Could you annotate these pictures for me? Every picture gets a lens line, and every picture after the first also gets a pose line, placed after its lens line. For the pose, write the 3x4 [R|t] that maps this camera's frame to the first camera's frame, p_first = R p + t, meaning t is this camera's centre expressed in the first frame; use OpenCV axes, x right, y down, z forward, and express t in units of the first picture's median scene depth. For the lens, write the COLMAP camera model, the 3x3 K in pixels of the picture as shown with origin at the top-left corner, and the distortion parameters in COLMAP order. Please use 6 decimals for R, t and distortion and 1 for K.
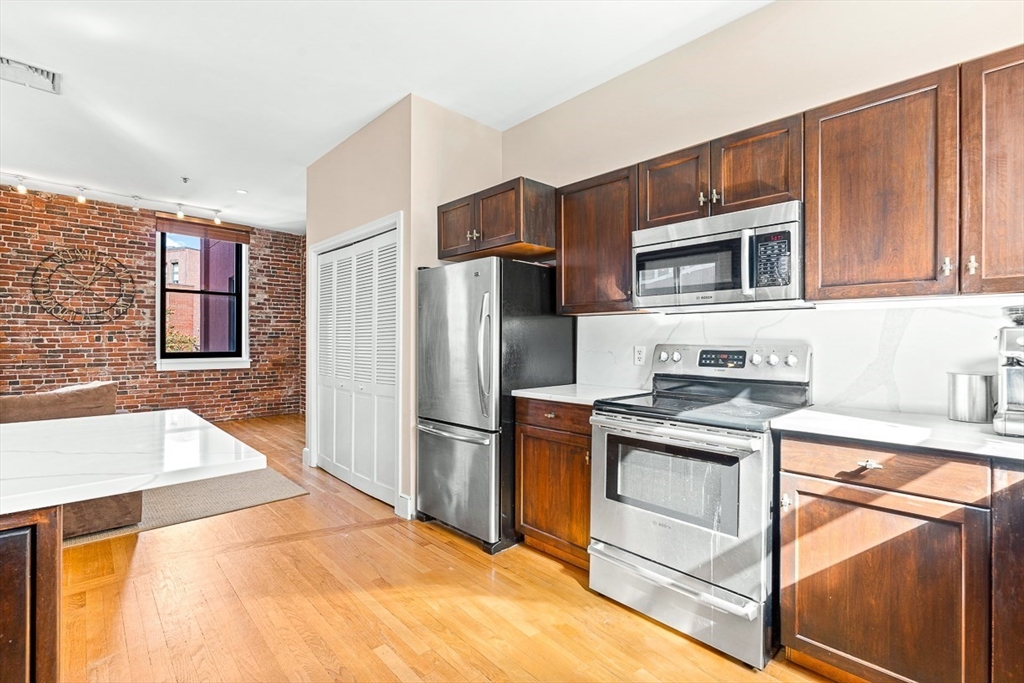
lens RADIAL K [[467.4, 0, 516.4], [0, 467.4, 338.3], [0, 0, 1]] dist [0.004645, -0.000119]
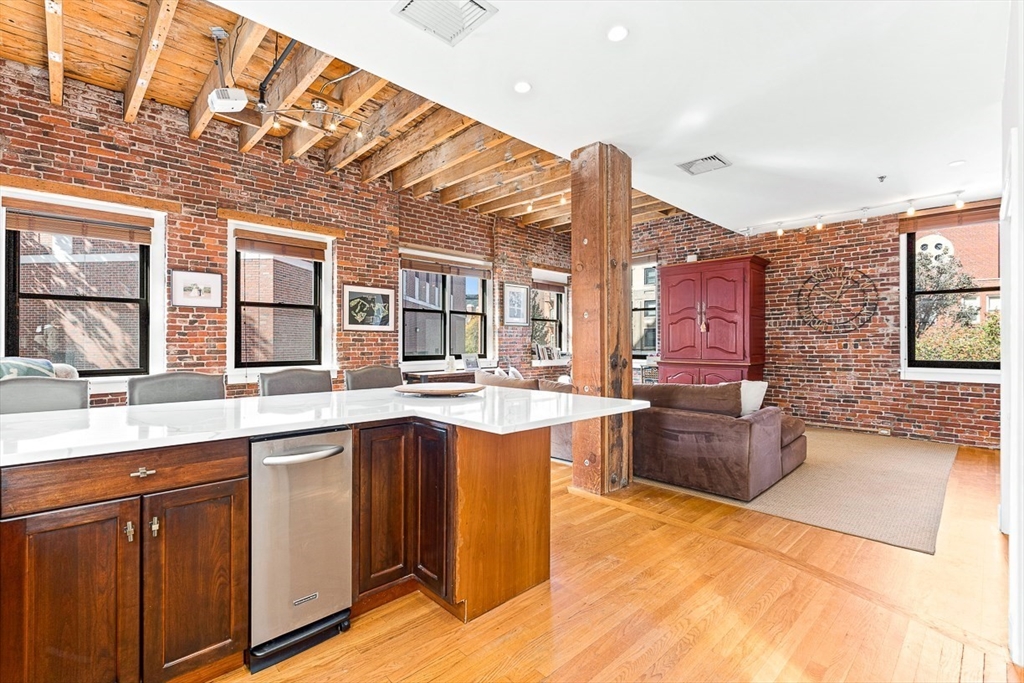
lens RADIAL K [[467.4, 0, 514.9], [0, 467.4, 346.1], [0, 0, 1]] dist [0.004645, -0.000119]
pose [[-0.009906, 0.001970, -0.999949, 0.217962], [0.005242, 0.999984, 0.001918, -0.004919], [0.999937, -0.005223, -0.009917, 0.232205]]
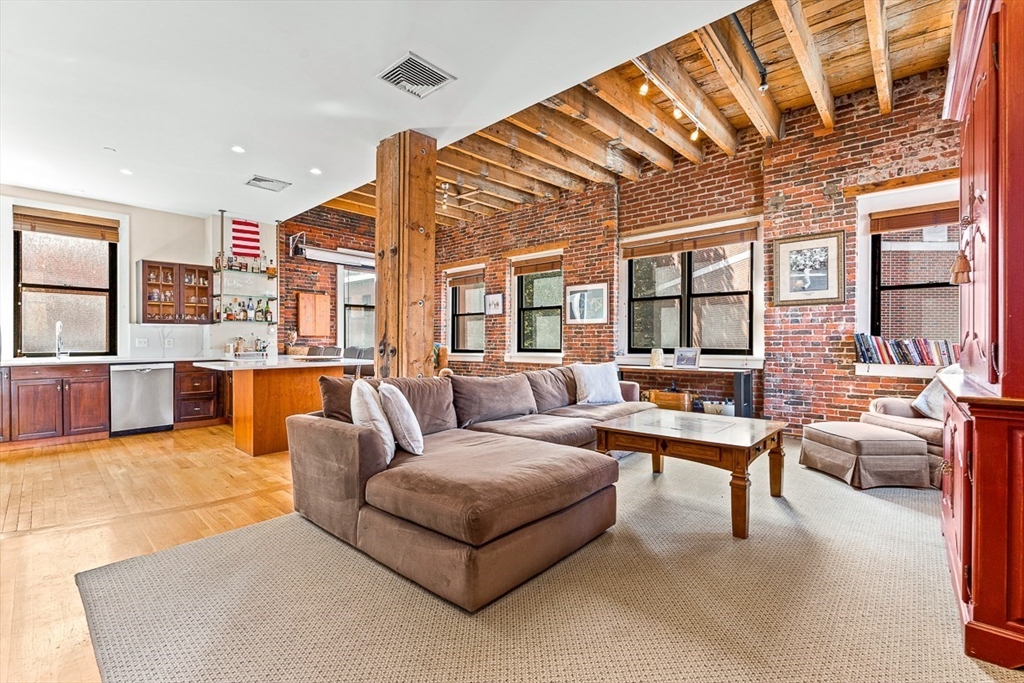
lens RADIAL K [[467.4, 0, 506.1], [0, 467.4, 339.1], [0, 0, 1]] dist [0.004645, -0.000119]
pose [[-0.999961, -0.003985, -0.007906, -0.630858], [-0.003934, 0.999971, -0.006495, 0.007280], [0.007931, -0.006464, -0.999948, 1.064716]]
